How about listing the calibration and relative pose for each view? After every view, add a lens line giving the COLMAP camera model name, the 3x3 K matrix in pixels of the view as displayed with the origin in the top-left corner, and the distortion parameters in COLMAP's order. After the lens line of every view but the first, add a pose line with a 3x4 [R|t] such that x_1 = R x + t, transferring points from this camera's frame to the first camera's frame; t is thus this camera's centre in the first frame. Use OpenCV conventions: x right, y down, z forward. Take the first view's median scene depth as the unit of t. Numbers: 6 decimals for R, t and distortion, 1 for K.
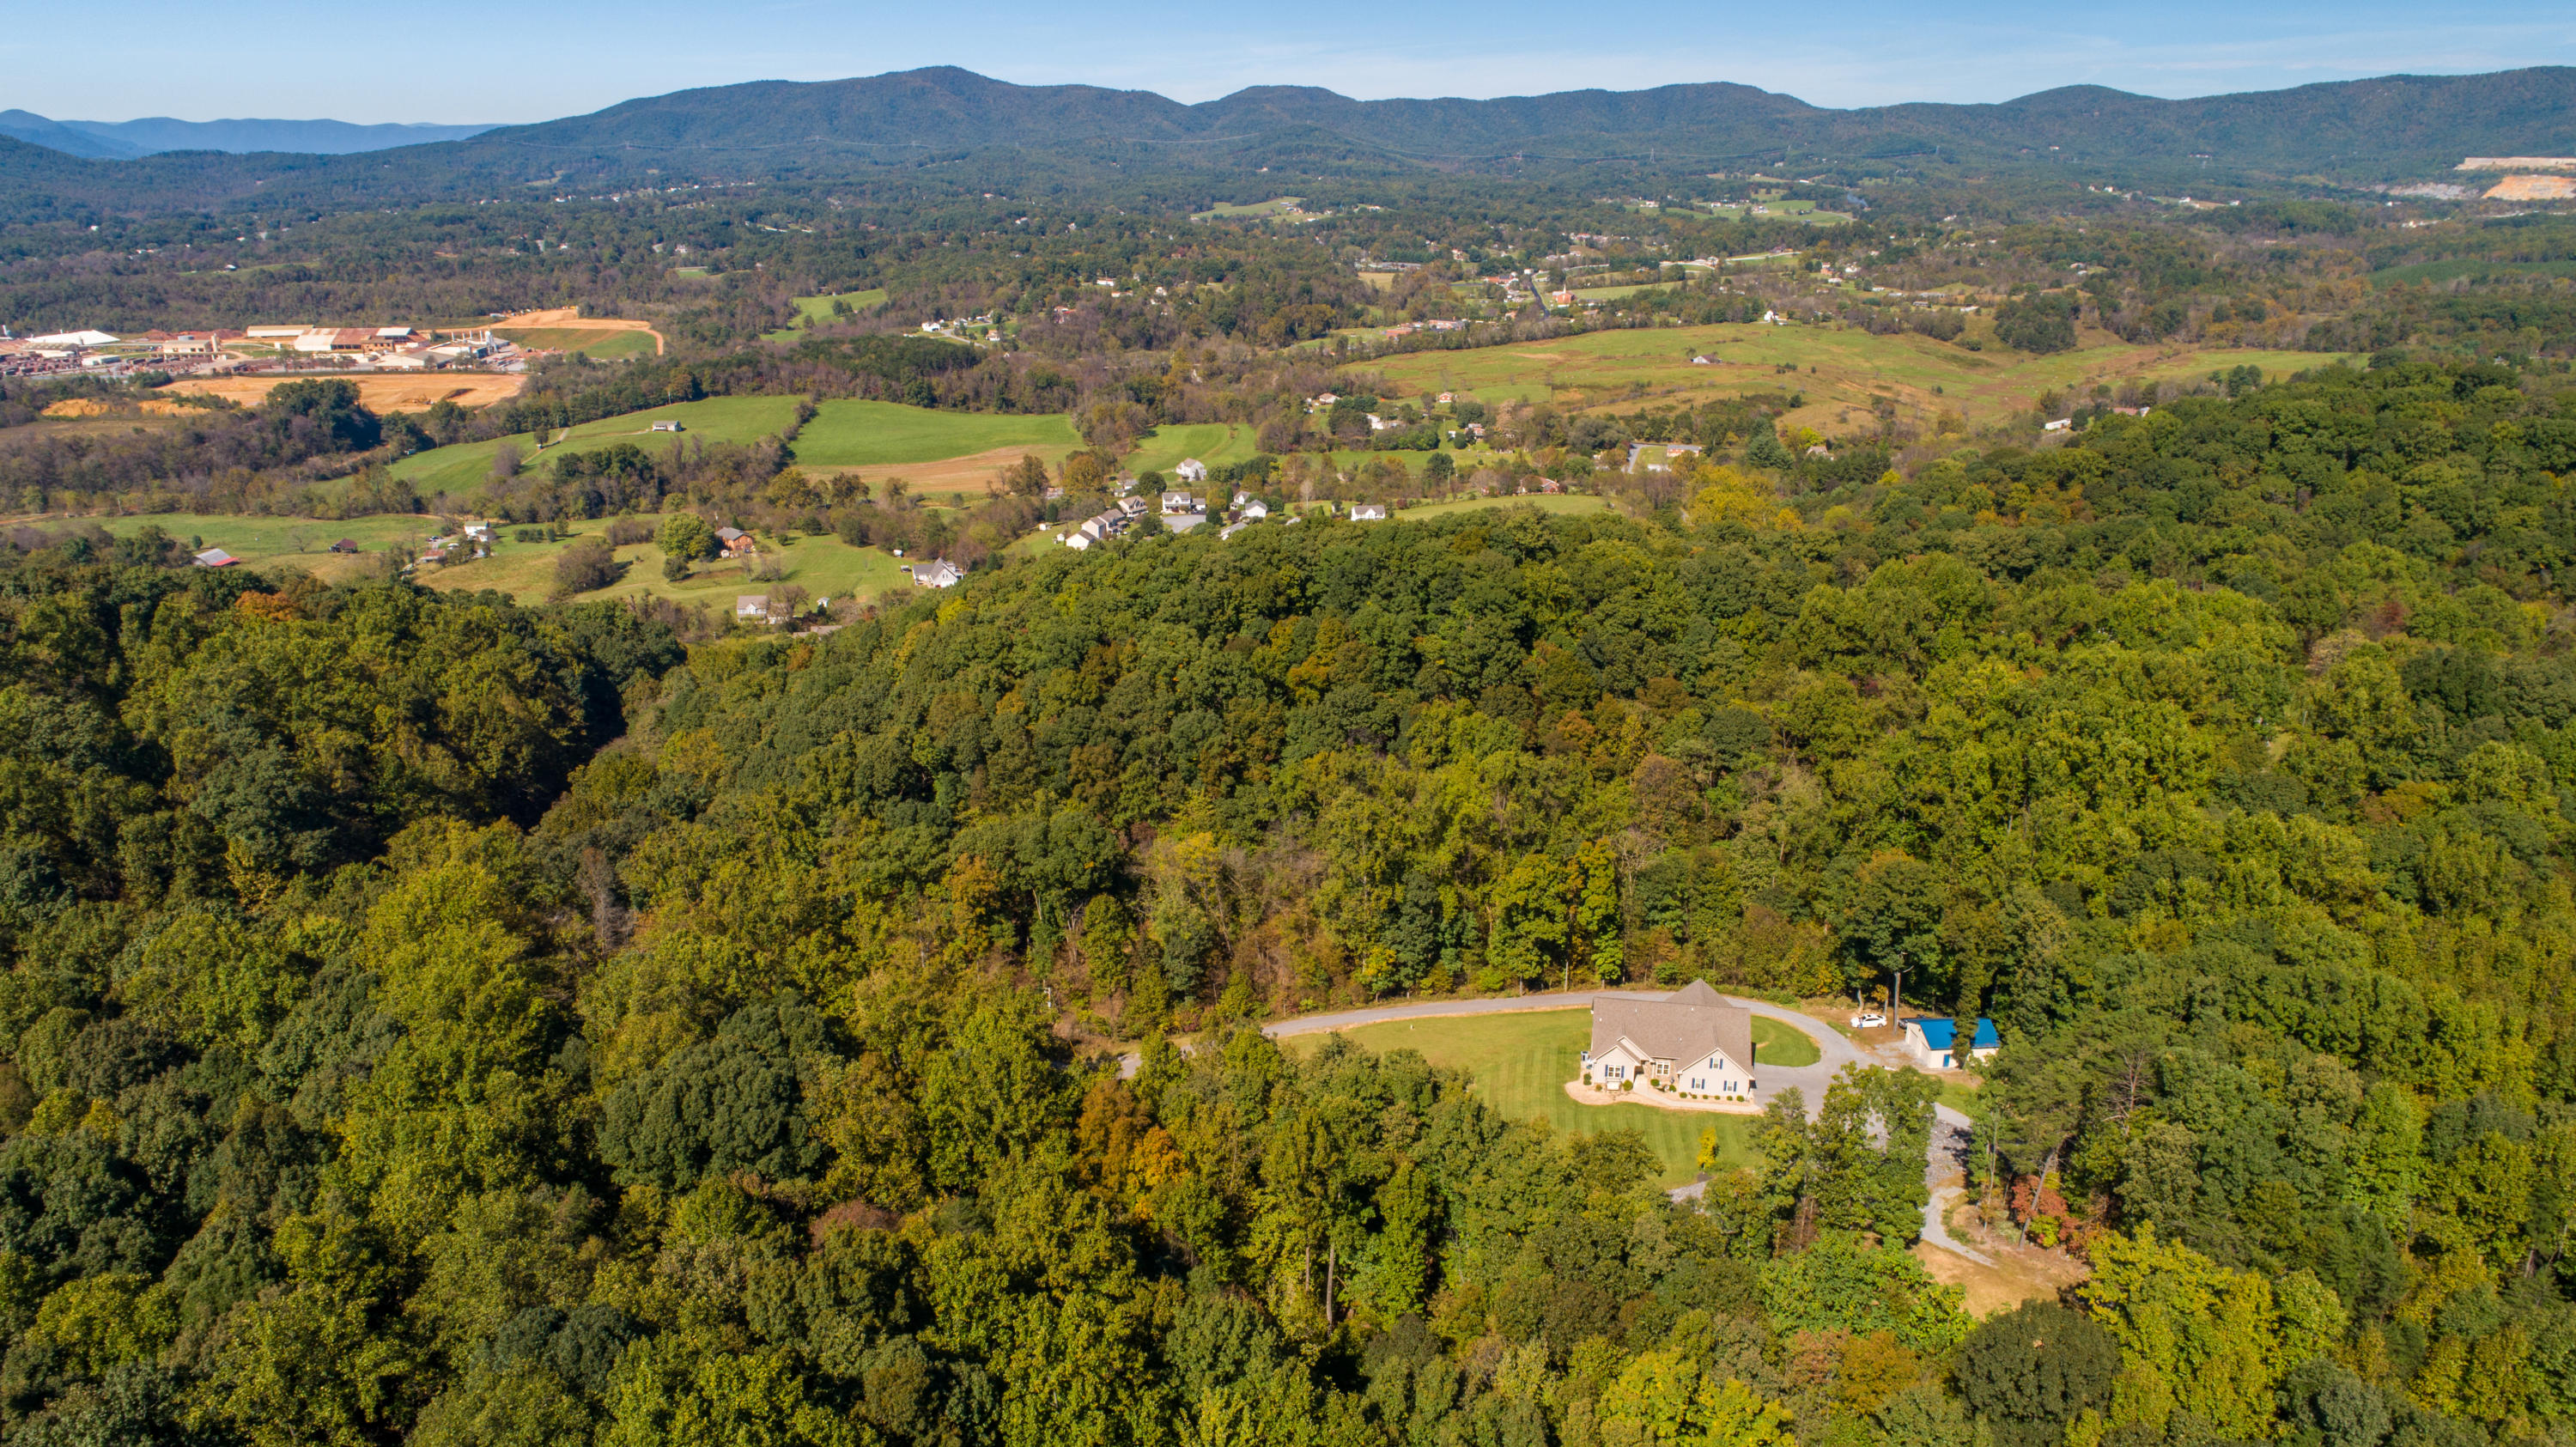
lens RADIAL K [[1738.8, 0, 1282.0], [0, 1738.8, 720.8], [0, 0, 1]] dist [-0.010642, 0.008840]
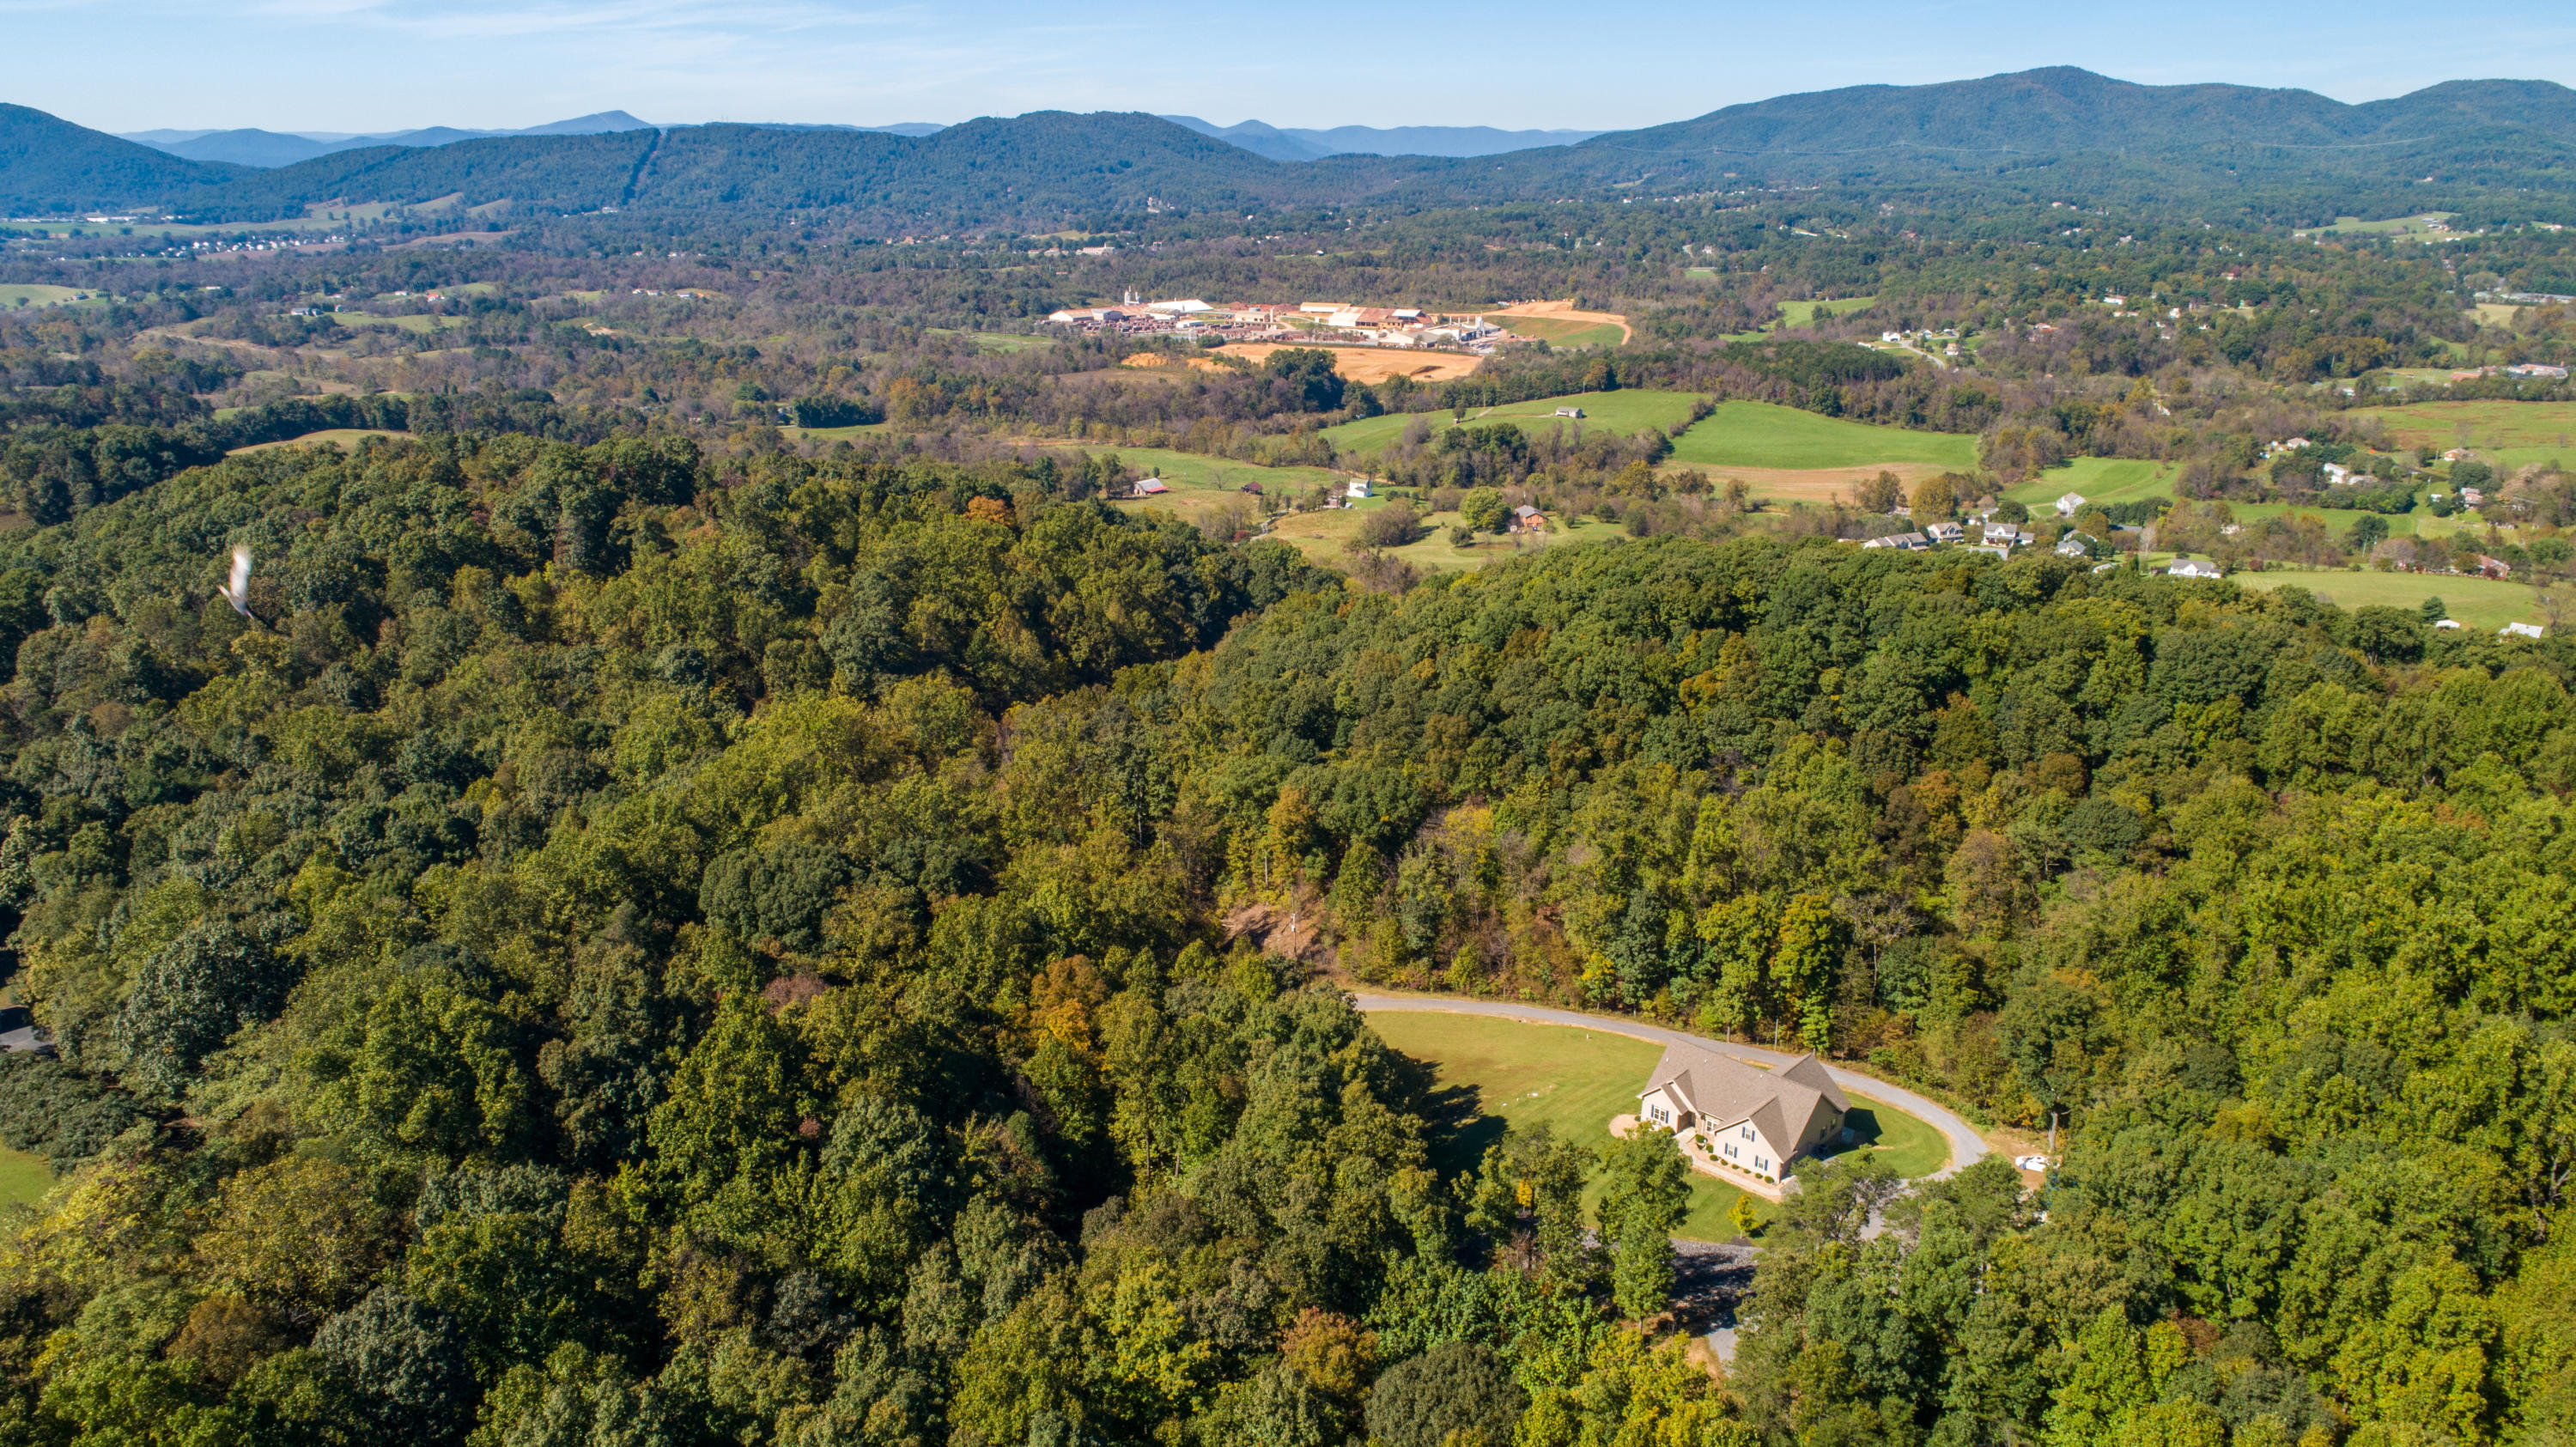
lens RADIAL K [[1738.8, 0, 1282.0], [0, 1738.8, 720.8], [0, 0, 1]] dist [-0.010642, 0.008840]
pose [[0.829476, 0.173808, -0.530811, 0.080953], [-0.175156, 0.983356, 0.048280, -0.003382], [0.530367, 0.052927, 0.846114, 0.011780]]
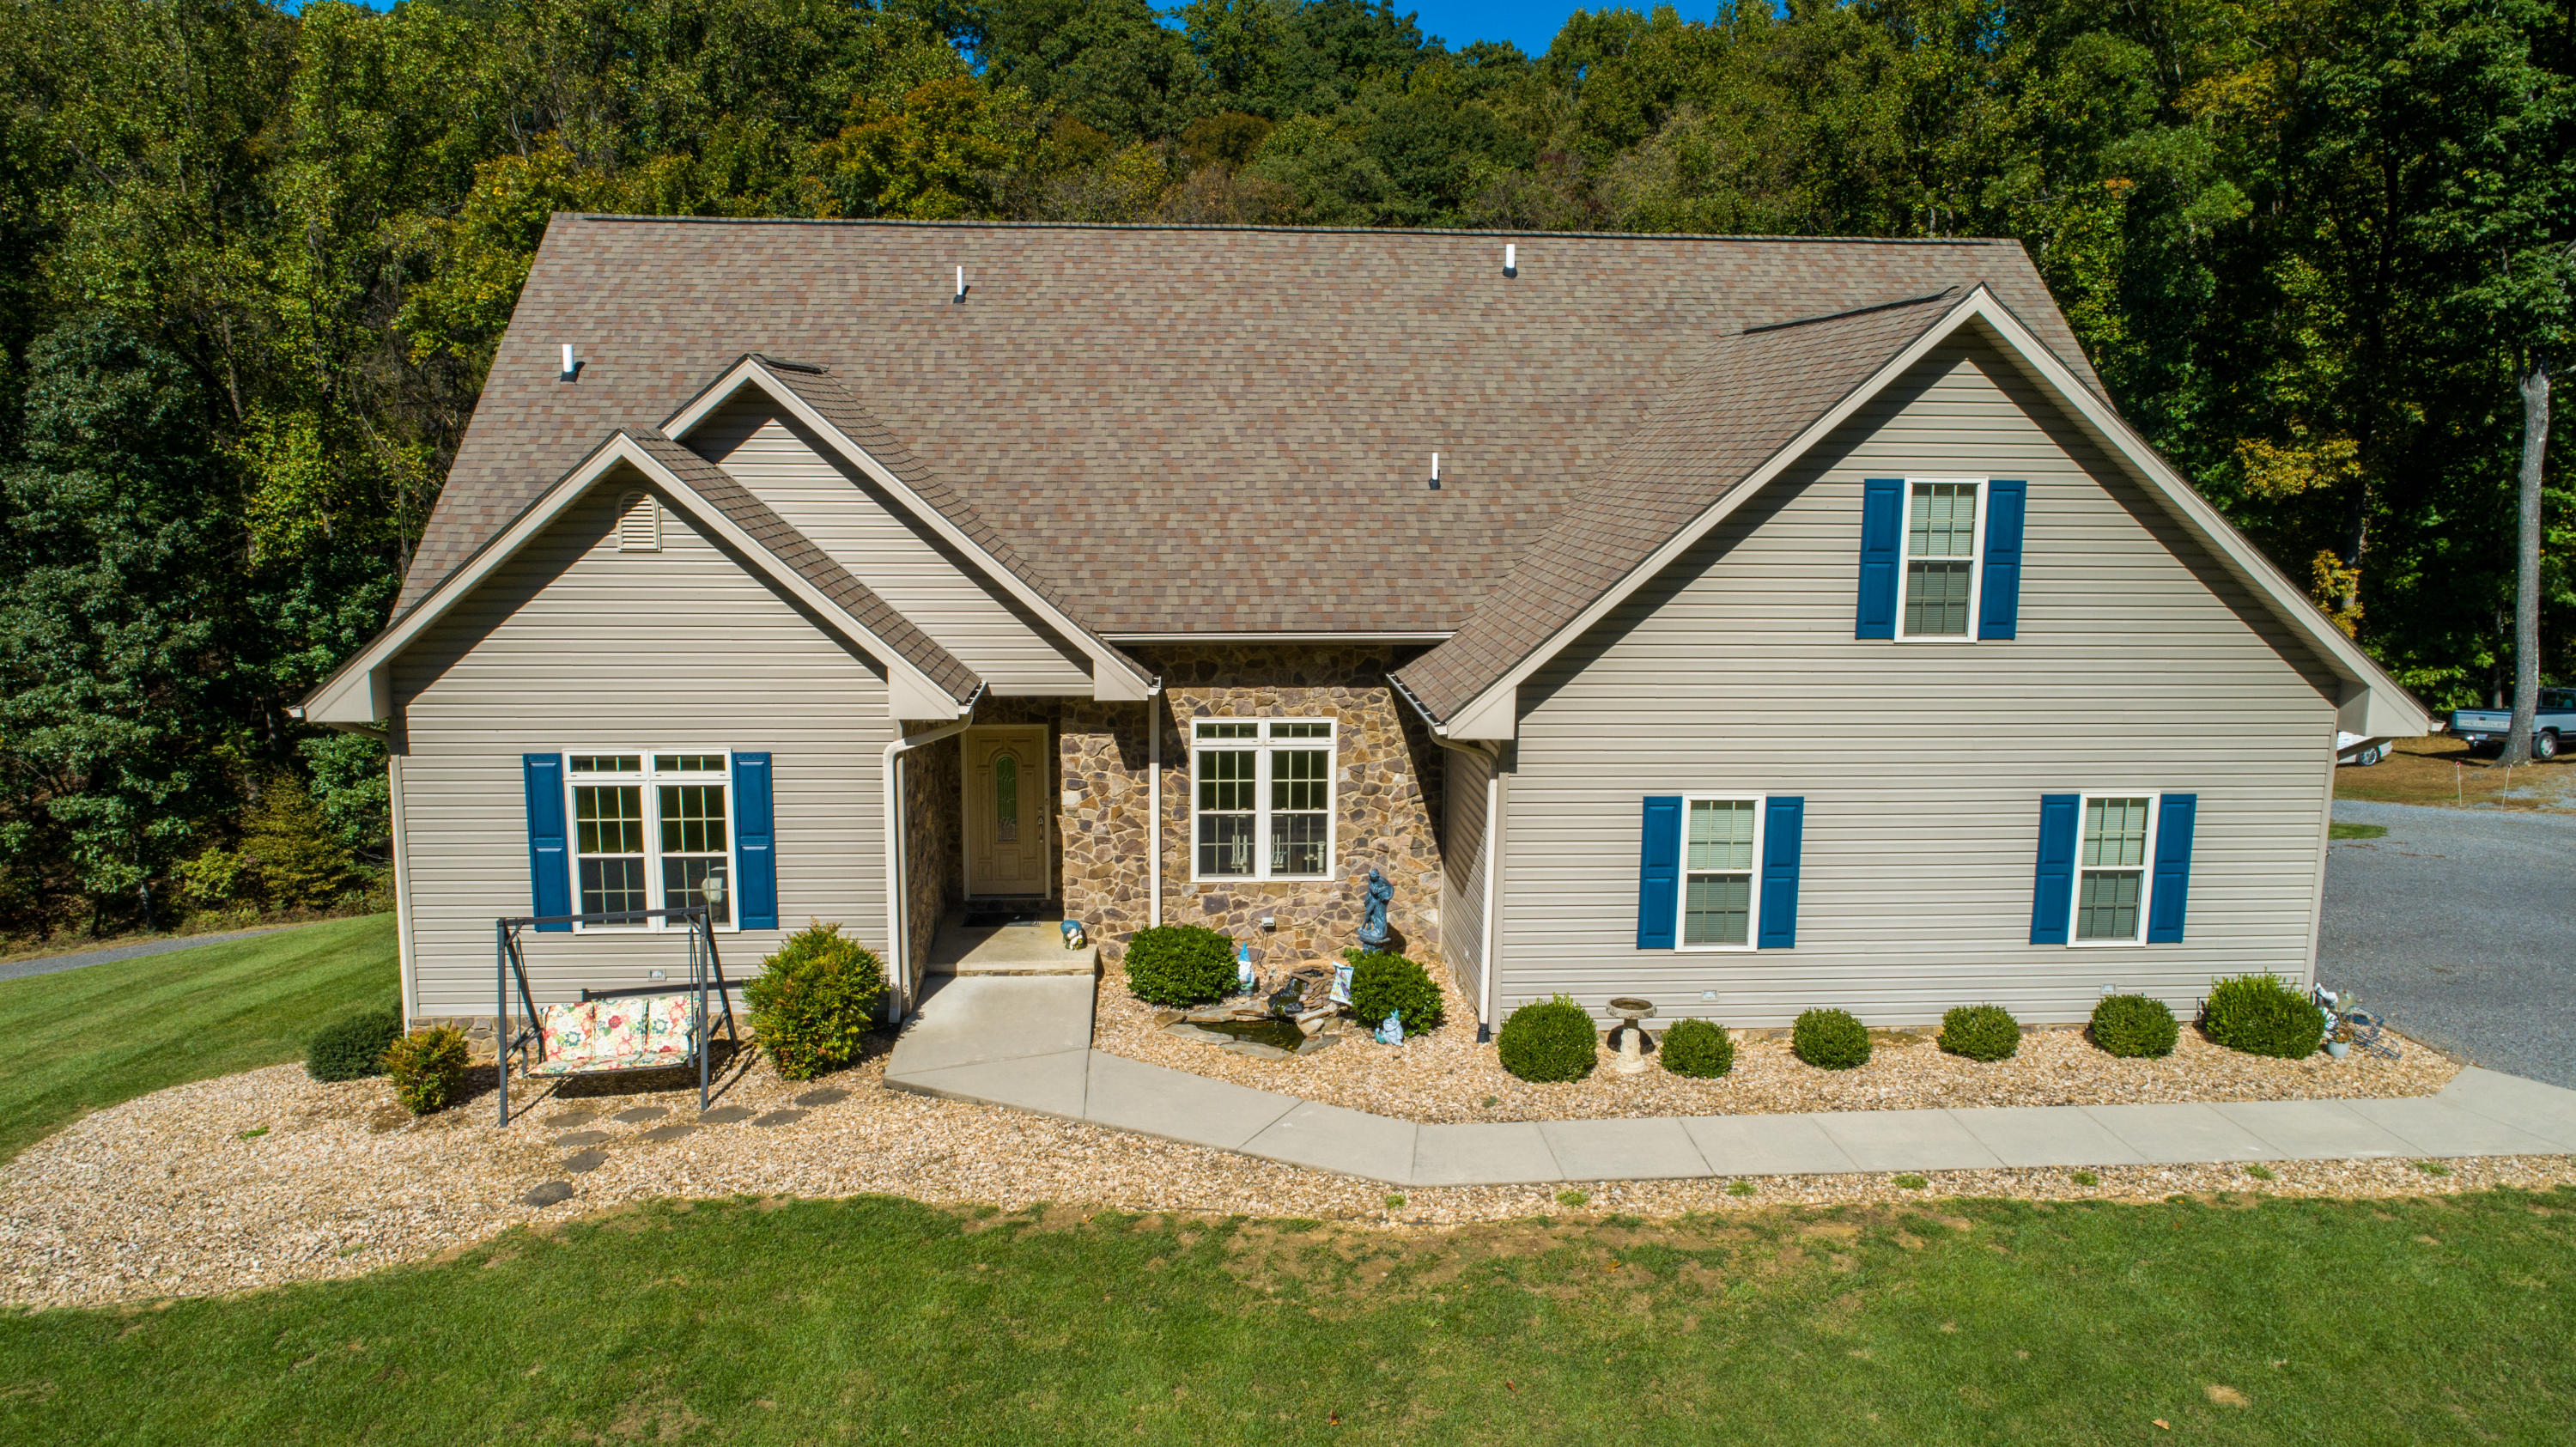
lens RADIAL K [[1738.8, 0, 1282.0], [0, 1738.8, 720.8], [0, 0, 1]] dist [-0.010642, 0.008840]
pose [[0.973968, -0.029670, 0.224735, 0.033398], [0.063808, 0.987195, -0.146201, 0.034751], [-0.217519, 0.156735, 0.963390, 0.152274]]
